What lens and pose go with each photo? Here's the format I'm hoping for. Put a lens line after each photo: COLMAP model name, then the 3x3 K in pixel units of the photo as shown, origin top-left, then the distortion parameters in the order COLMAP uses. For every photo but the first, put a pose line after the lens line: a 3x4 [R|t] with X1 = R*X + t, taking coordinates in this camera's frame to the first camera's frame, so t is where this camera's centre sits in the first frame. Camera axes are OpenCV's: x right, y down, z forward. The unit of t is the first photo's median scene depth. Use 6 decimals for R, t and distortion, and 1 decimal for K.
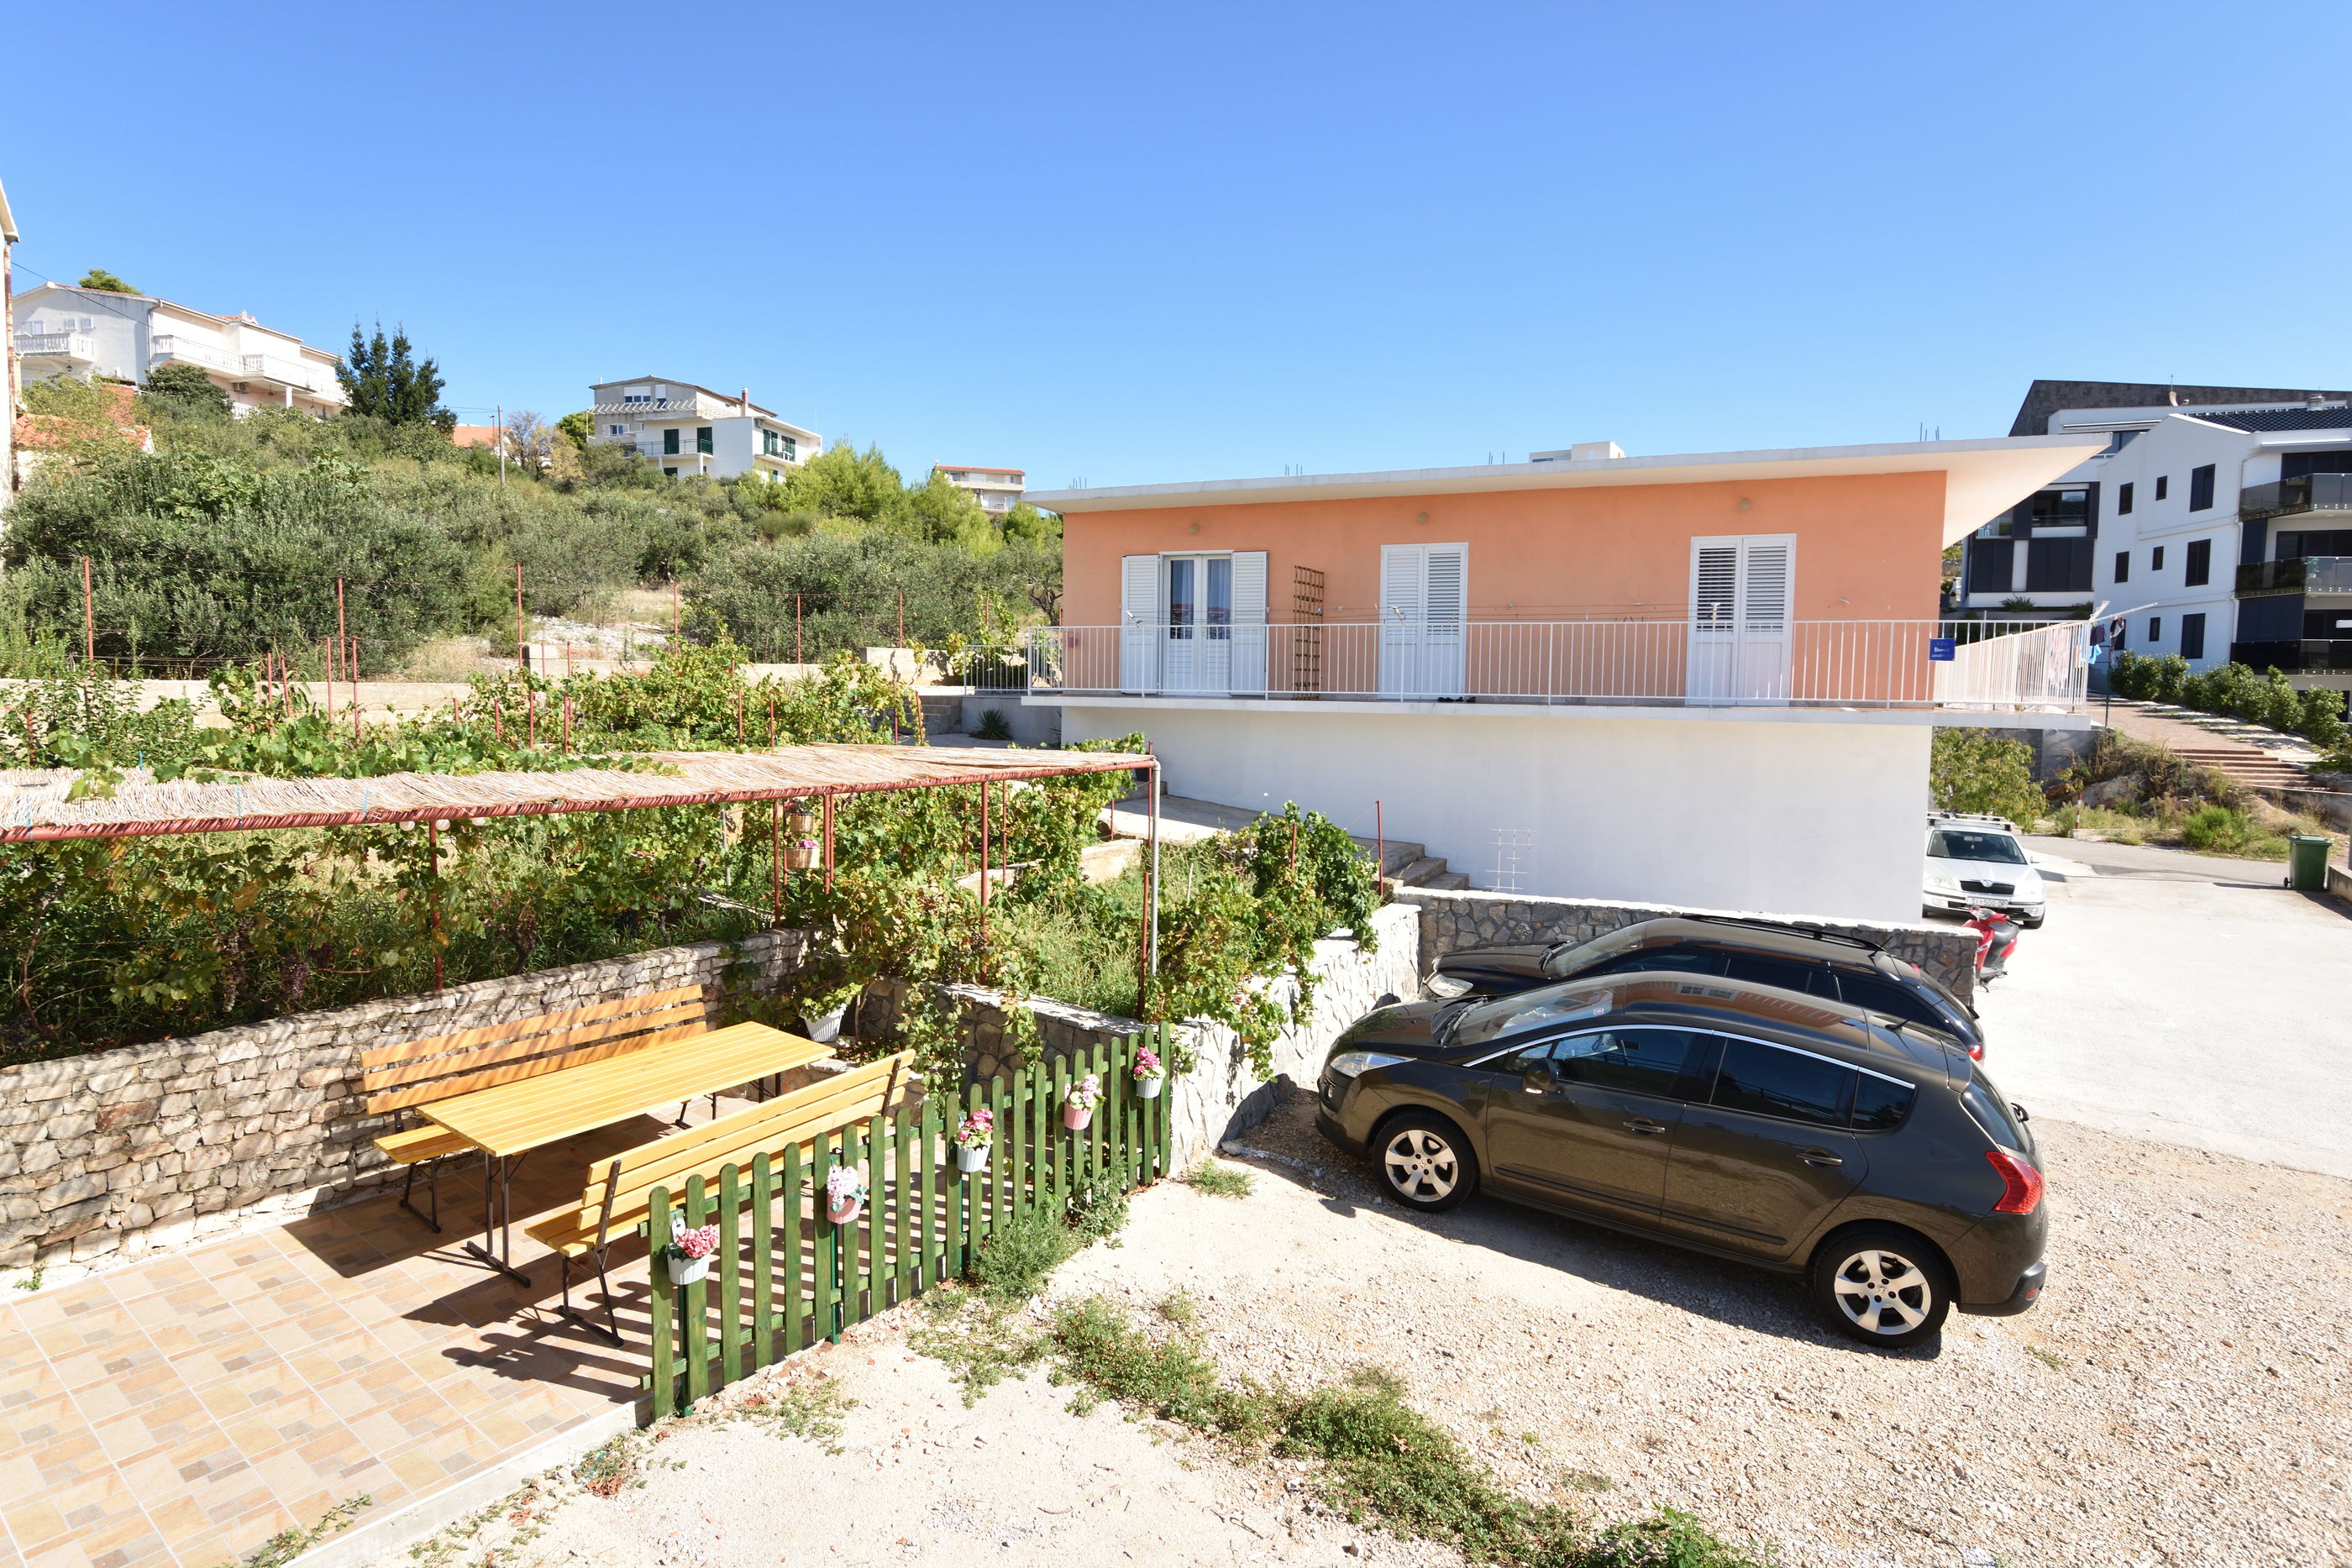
lens RADIAL K [[1240.5, 0, 1165.8], [0, 1240.5, 772.7], [0, 0, 1]] dist [-0.020861, 0.002911]
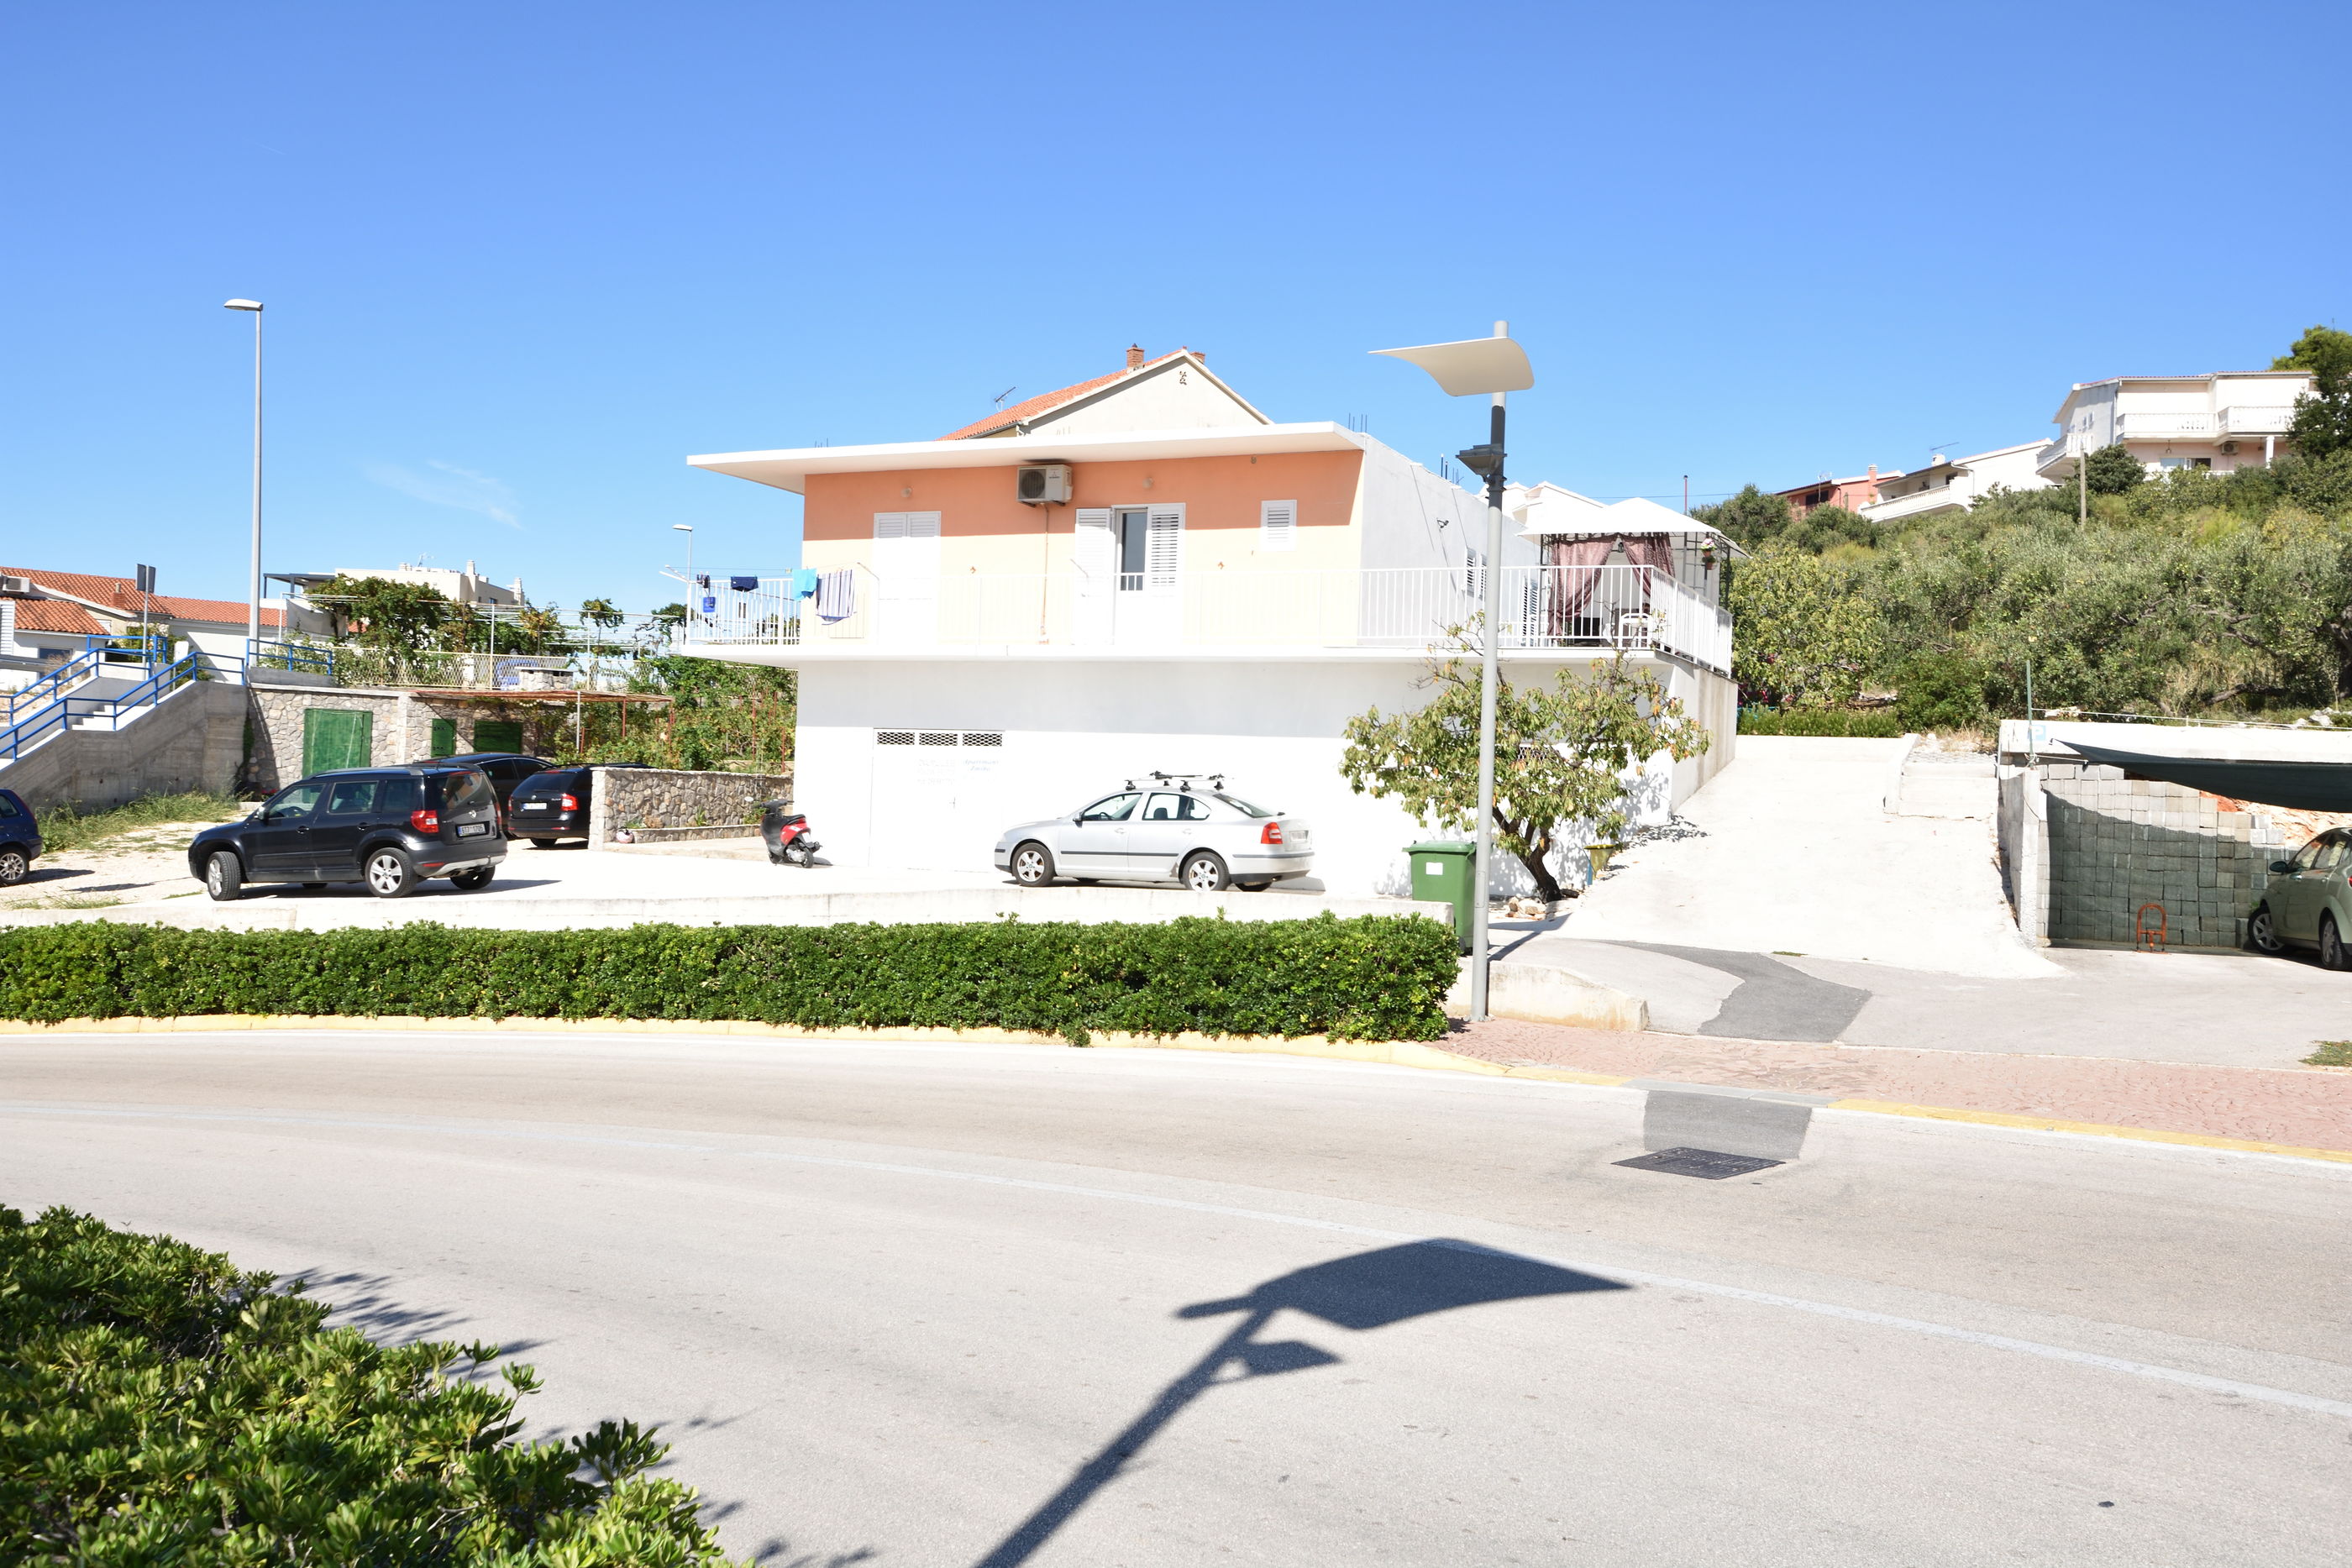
lens RADIAL K [[1920.5, 0, 1171.6], [0, 1920.5, 776.6], [0, 0, 1]] dist [-0.005001, 0.035637]
pose [[-0.010401, -0.023957, -0.999659, 0.660778], [-0.104437, 0.994272, -0.022742, 0.021865], [0.994477, 0.104164, -0.012844, 0.353317]]
